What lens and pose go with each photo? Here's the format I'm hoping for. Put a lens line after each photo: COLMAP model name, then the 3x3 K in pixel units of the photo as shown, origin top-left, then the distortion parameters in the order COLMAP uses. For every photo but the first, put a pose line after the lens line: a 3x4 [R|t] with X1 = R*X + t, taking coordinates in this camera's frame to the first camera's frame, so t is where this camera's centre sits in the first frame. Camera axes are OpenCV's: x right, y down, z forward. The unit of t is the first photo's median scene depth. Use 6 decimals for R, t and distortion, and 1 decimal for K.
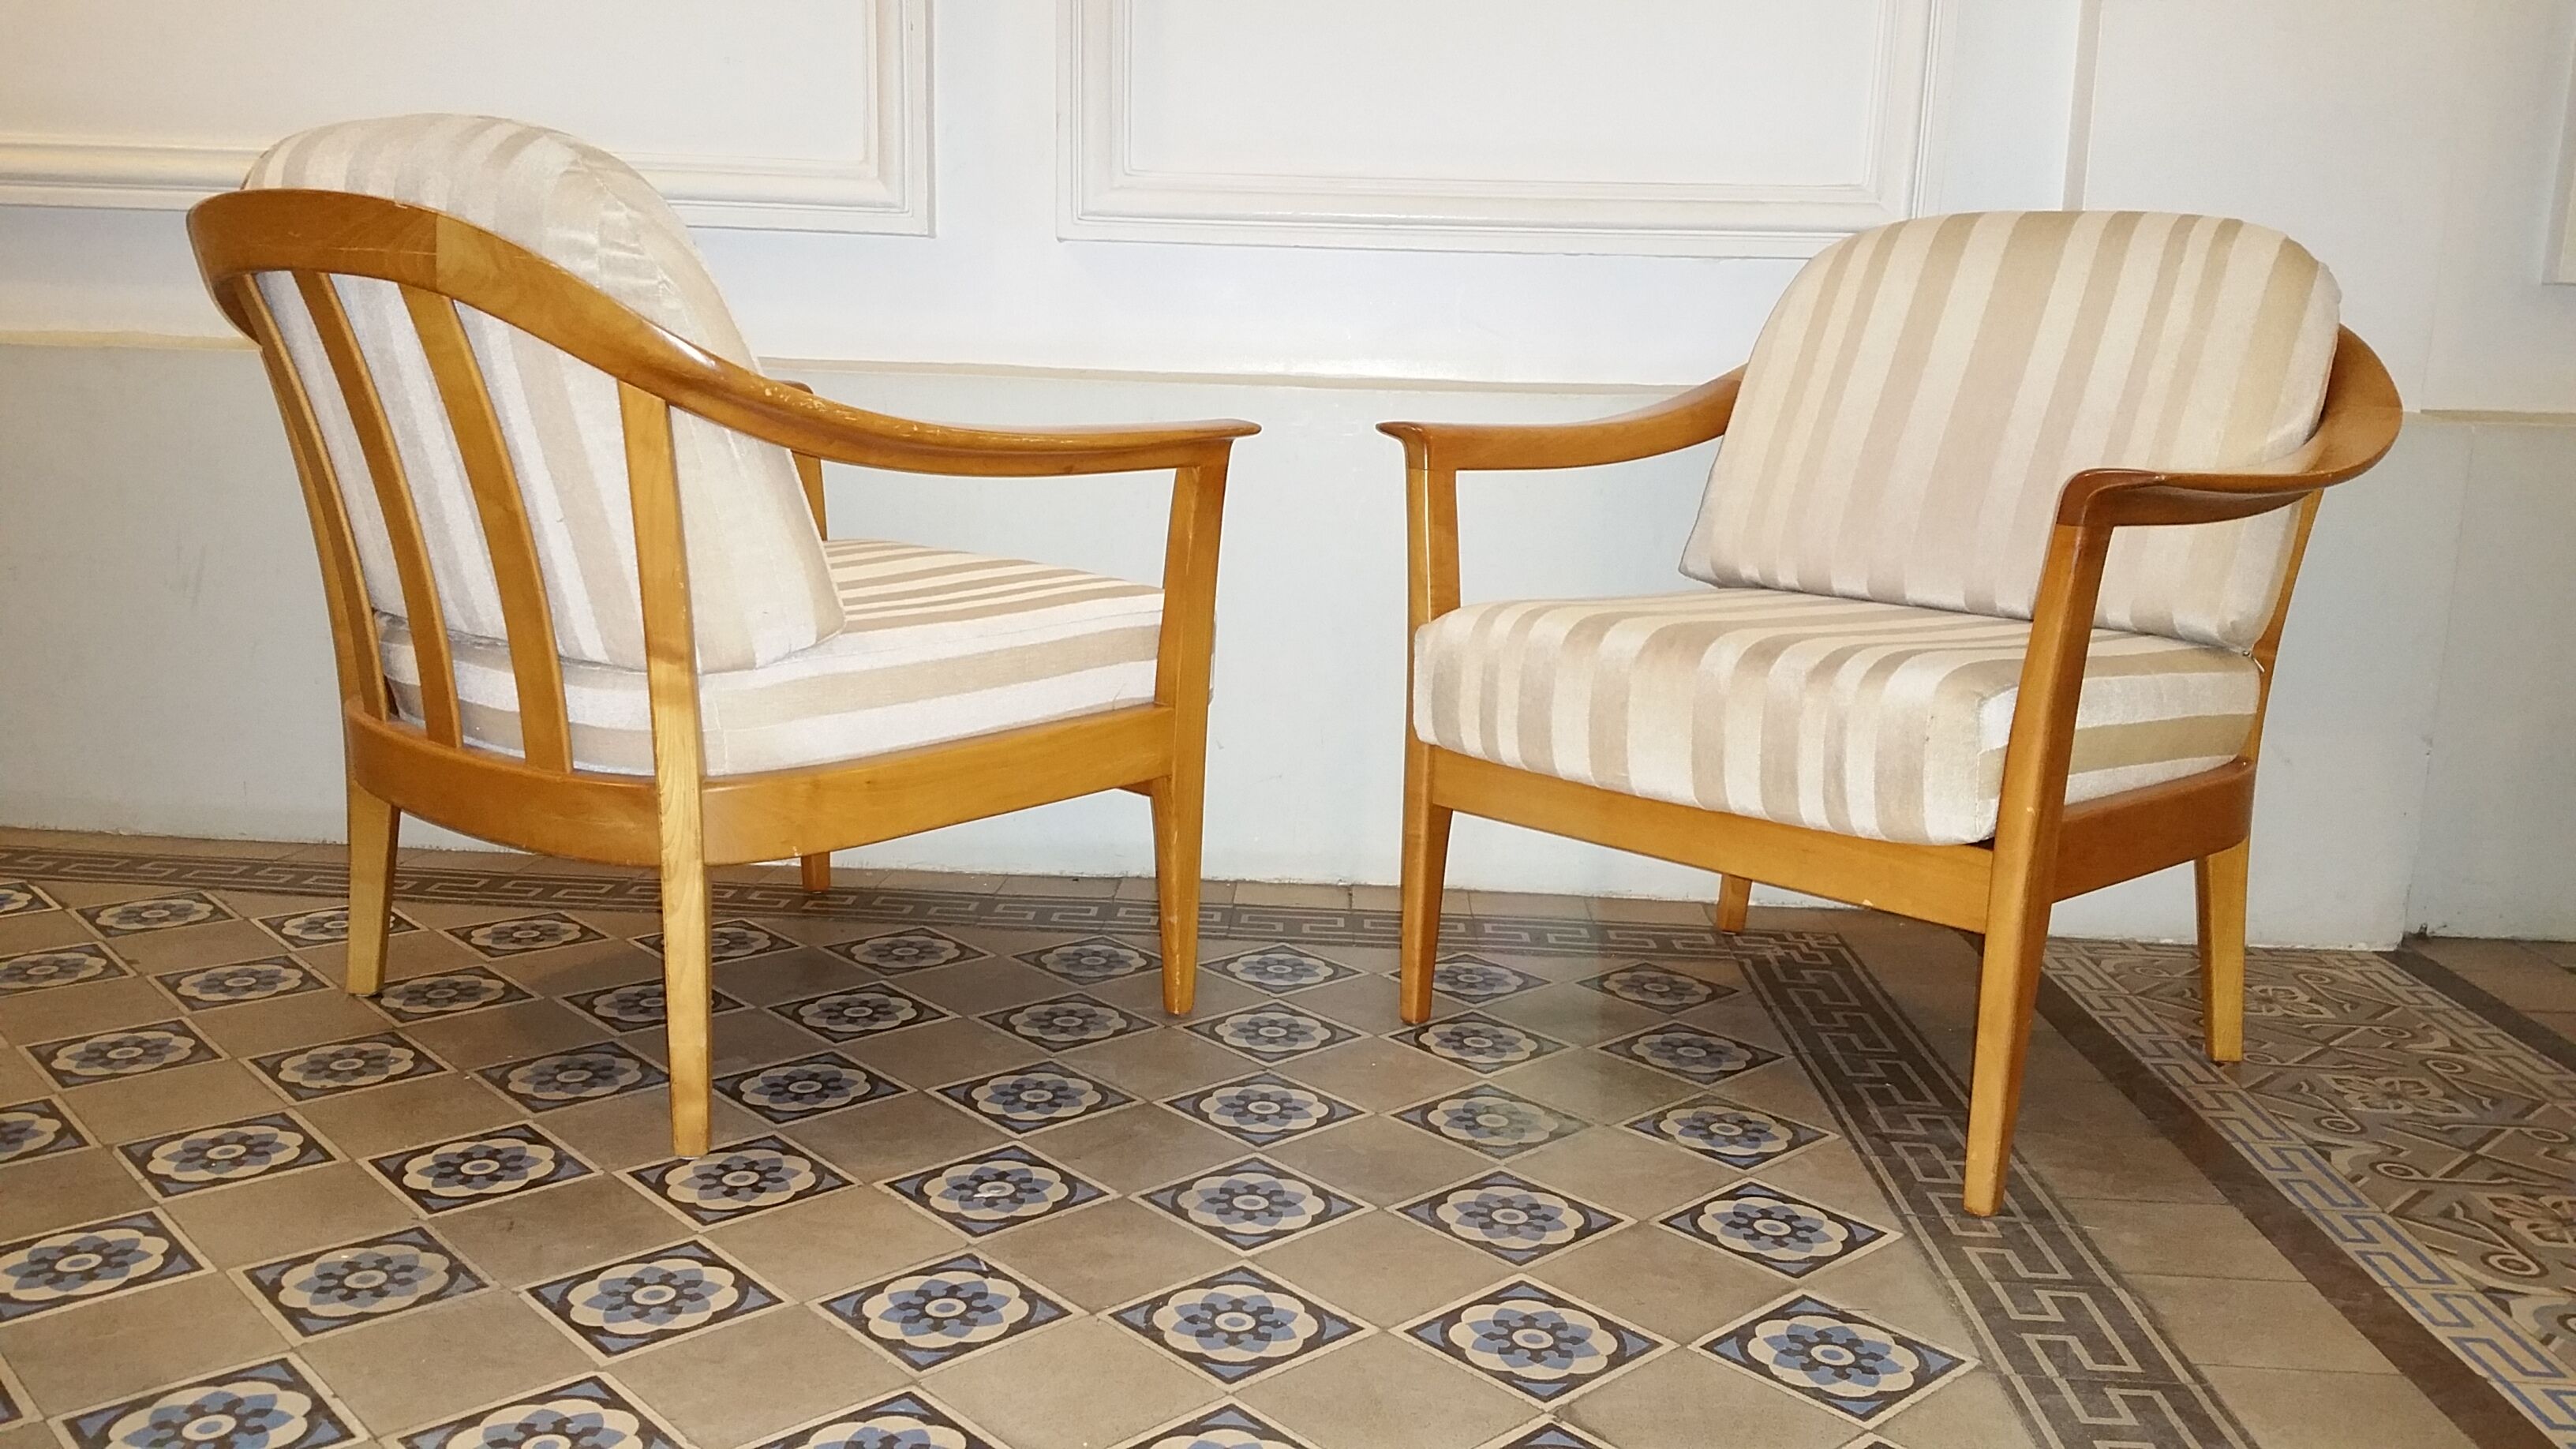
lens RADIAL K [[2087.7, 0, 1287.5], [0, 2087.7, 740.7], [0, 0, 1]] dist [0.010450, -0.020741]
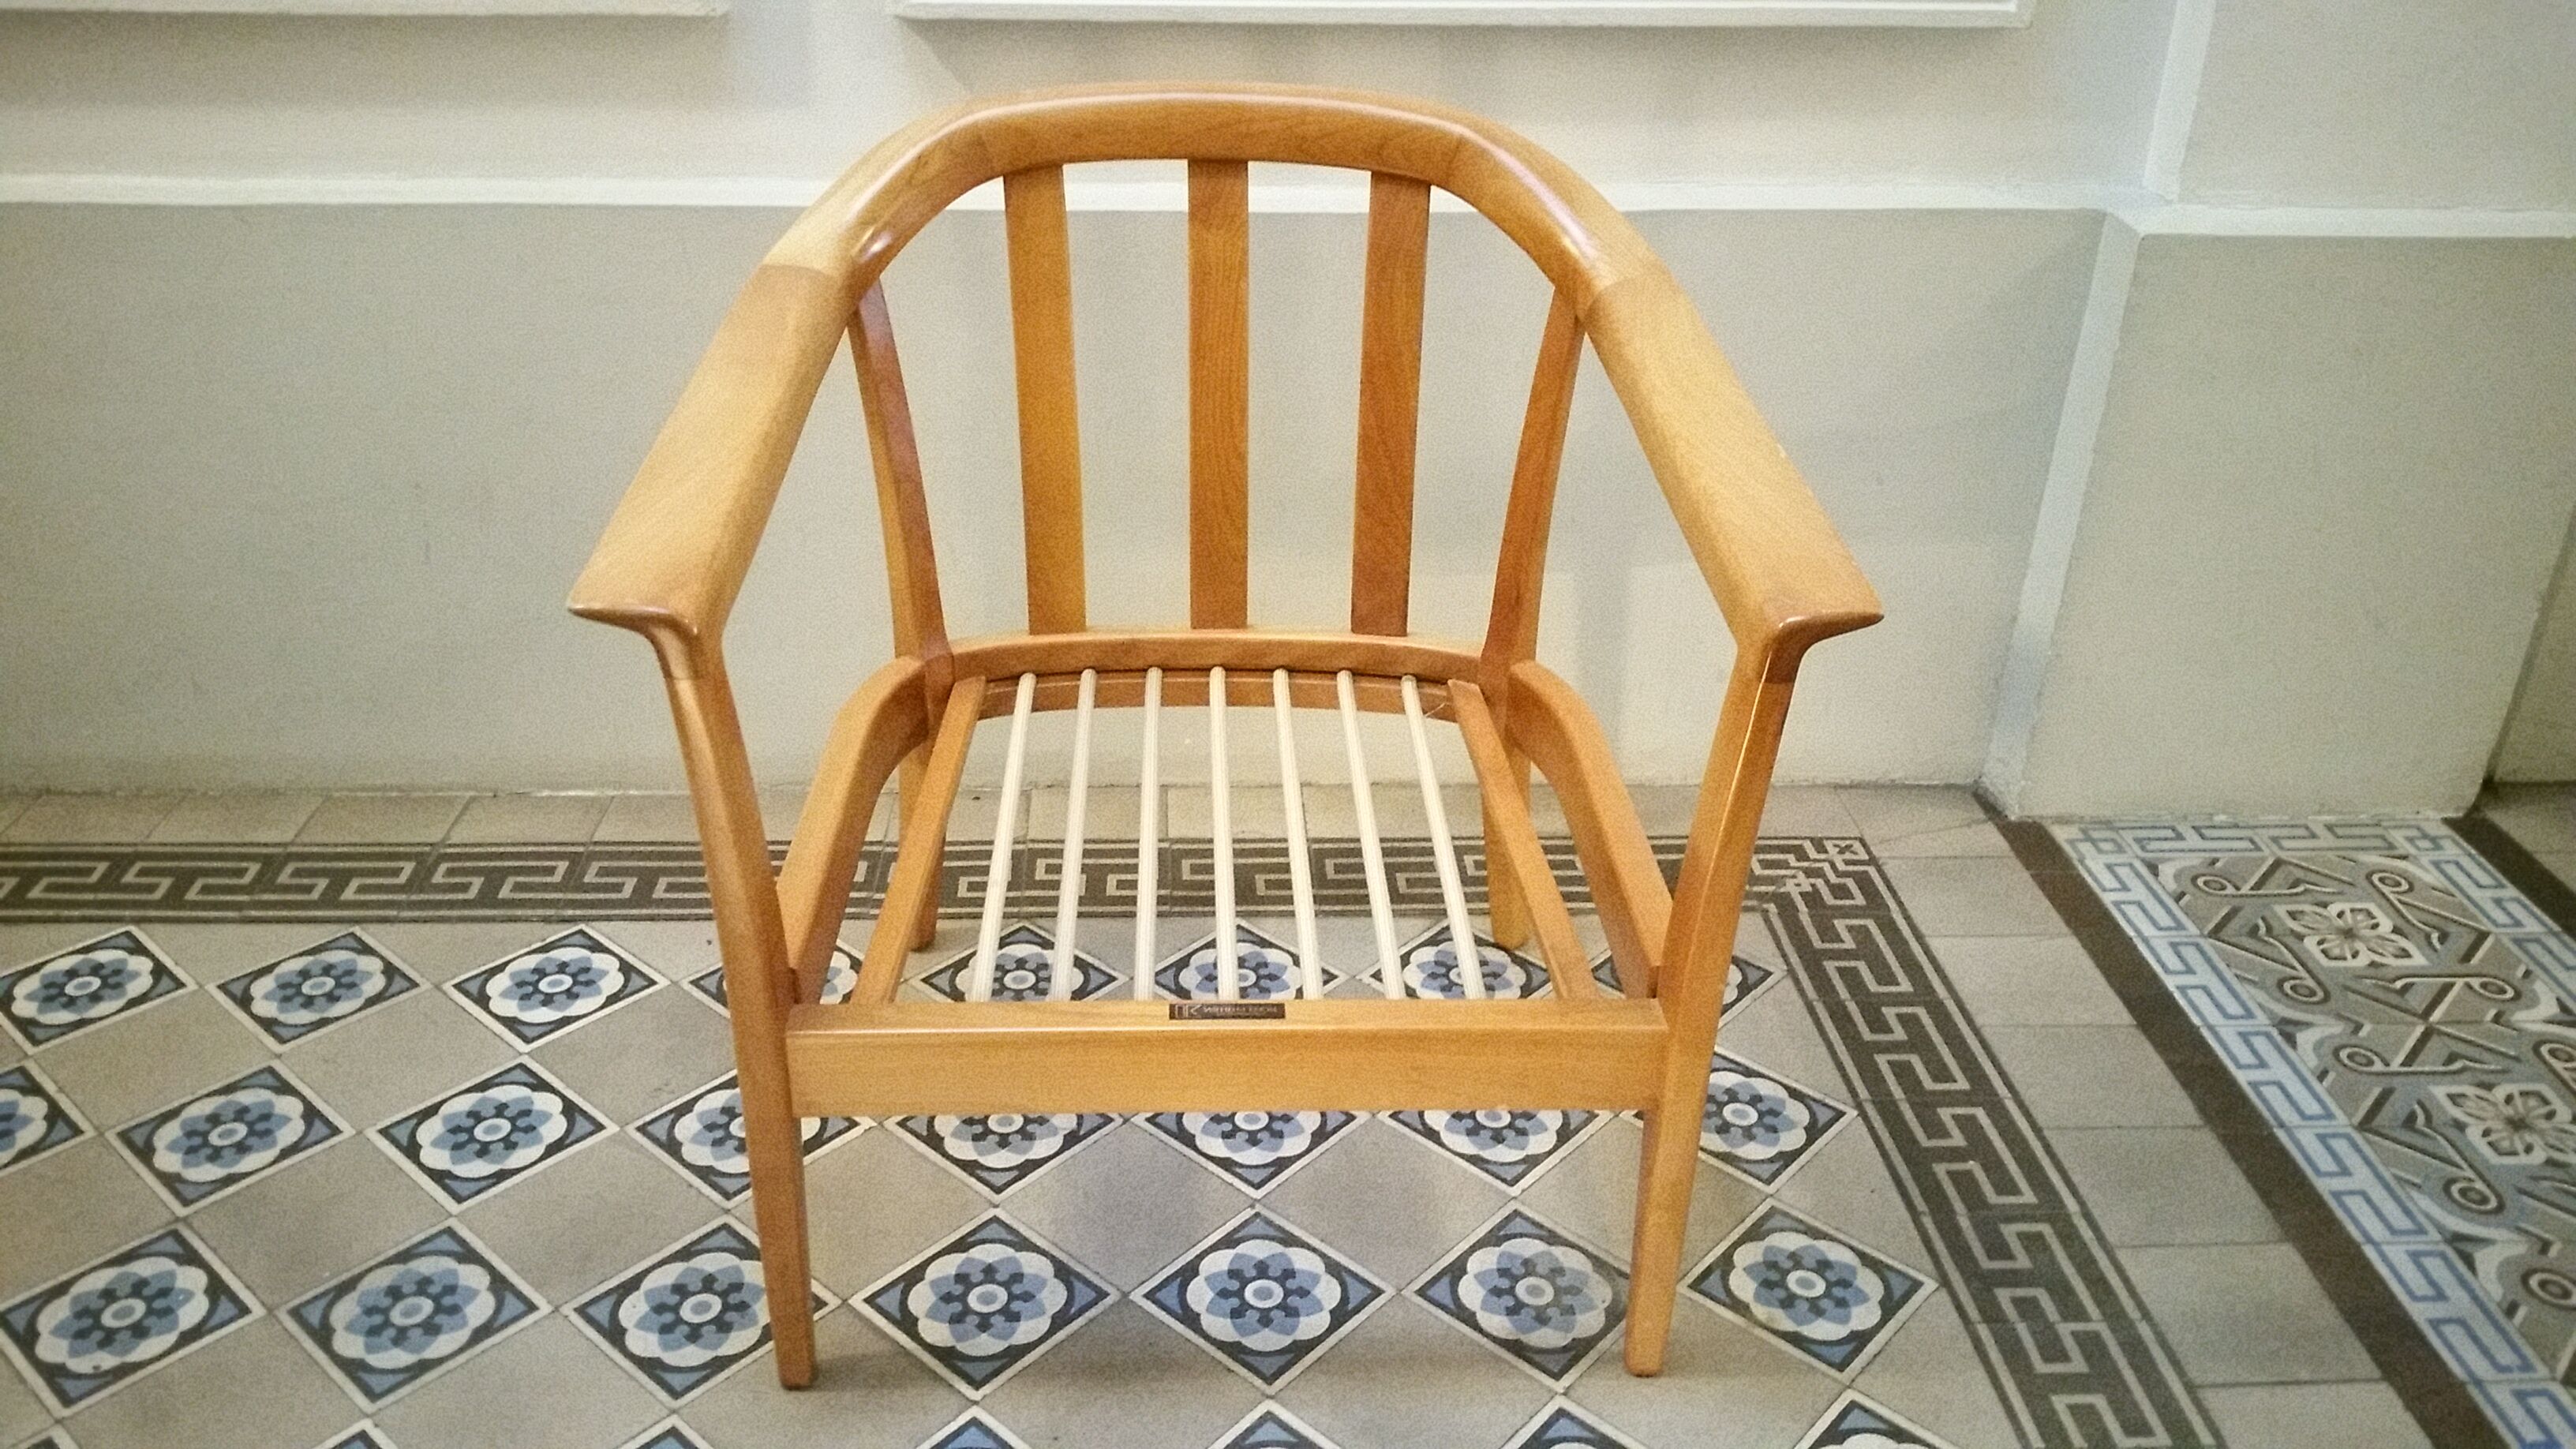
lens RADIAL K [[2087.7, 0, 1287.5], [0, 2087.7, 740.7], [0, 0, 1]] dist [0.010450, -0.020741]
pose [[0.995816, -0.051761, 0.075311, -0.057924], [0.027227, 0.954744, 0.296180, -0.307790], [-0.087233, -0.292890, 0.952159, 0.291883]]
